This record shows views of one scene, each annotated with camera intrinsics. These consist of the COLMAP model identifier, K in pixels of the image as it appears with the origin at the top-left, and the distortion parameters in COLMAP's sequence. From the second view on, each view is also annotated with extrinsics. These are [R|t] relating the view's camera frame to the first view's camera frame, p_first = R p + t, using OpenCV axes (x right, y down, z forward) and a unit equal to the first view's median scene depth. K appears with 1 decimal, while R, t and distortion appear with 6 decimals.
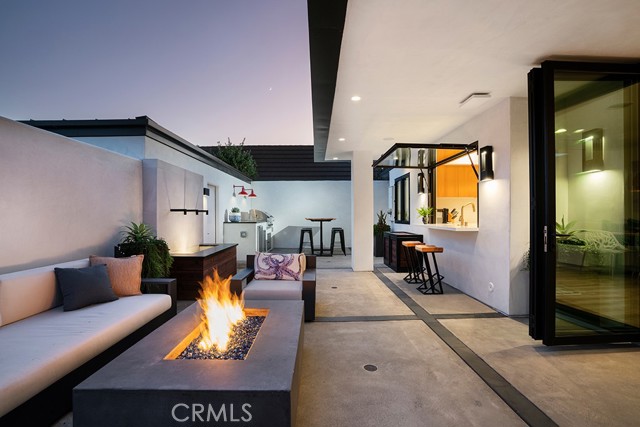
lens RADIAL K [[297.2, 0, 320.0], [0, 297.2, 213.5], [0, 0, 1]] dist [-0.062114, 0.026176]
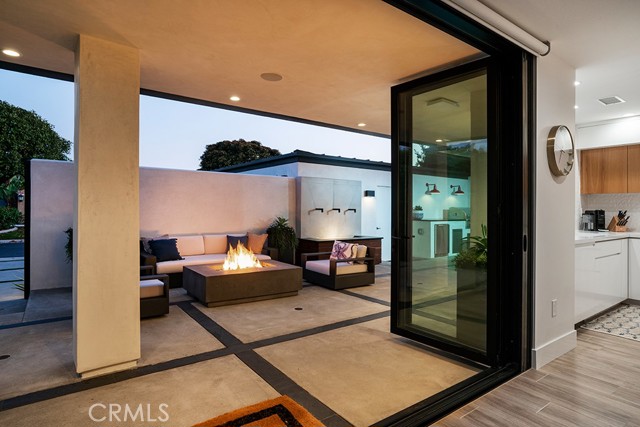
lens RADIAL K [[360.0, 0, 320.0], [0, 360.0, 213.5], [0, 0, 1]] dist [0.000050, 0.000090]
pose [[0.584509, 0.018546, -0.811175, 1.147693], [-0.008957, 0.999825, 0.016405, -0.021964], [0.811338, -0.002323, 0.584573, -0.044301]]
